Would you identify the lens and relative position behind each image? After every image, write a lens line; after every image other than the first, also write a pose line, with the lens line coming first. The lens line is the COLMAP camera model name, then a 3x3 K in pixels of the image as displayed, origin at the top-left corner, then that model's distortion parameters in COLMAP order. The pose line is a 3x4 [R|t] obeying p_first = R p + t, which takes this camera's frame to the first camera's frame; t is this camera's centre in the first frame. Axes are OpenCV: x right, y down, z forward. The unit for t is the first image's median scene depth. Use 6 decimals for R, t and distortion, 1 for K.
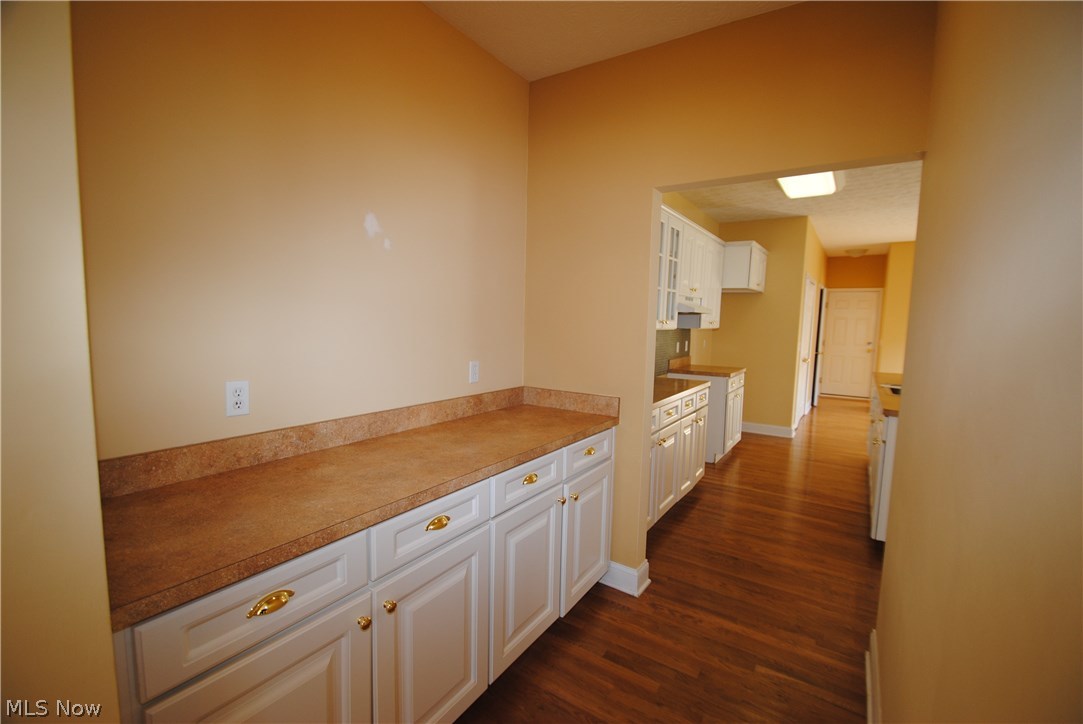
lens RADIAL K [[479.6, 0, 544.6], [0, 479.6, 363.6], [0, 0, 1]] dist [-0.000058, -0.001033]
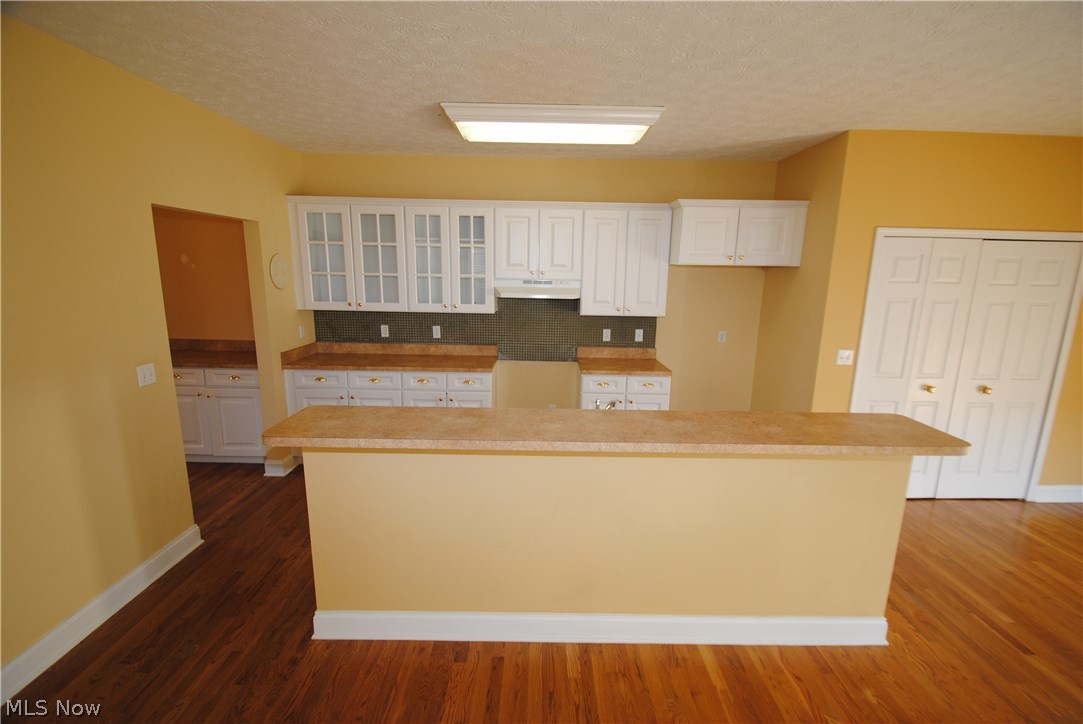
lens RADIAL K [[479.6, 0, 544.6], [0, 479.6, 363.6], [0, 0, 1]] dist [-0.000058, -0.001033]
pose [[0.553577, 0.155286, -0.818192, 2.119846], [-0.084930, 0.987866, 0.130027, -0.193376], [0.828456, -0.002491, 0.560048, 0.934404]]
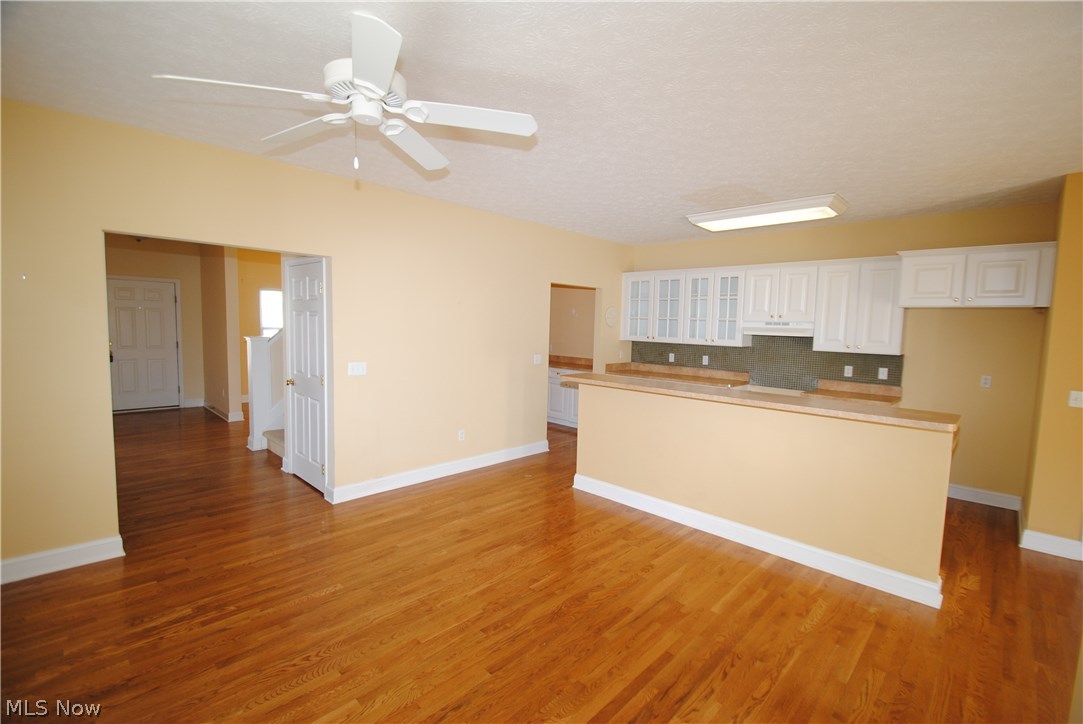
lens RADIAL K [[479.6, 0, 544.6], [0, 479.6, 363.6], [0, 0, 1]] dist [-0.000058, -0.001033]
pose [[-0.177906, 0.066874, -0.981772, 3.089671], [-0.115192, 0.989414, 0.088269, -0.142347], [0.977282, 0.128795, -0.168320, 1.244418]]
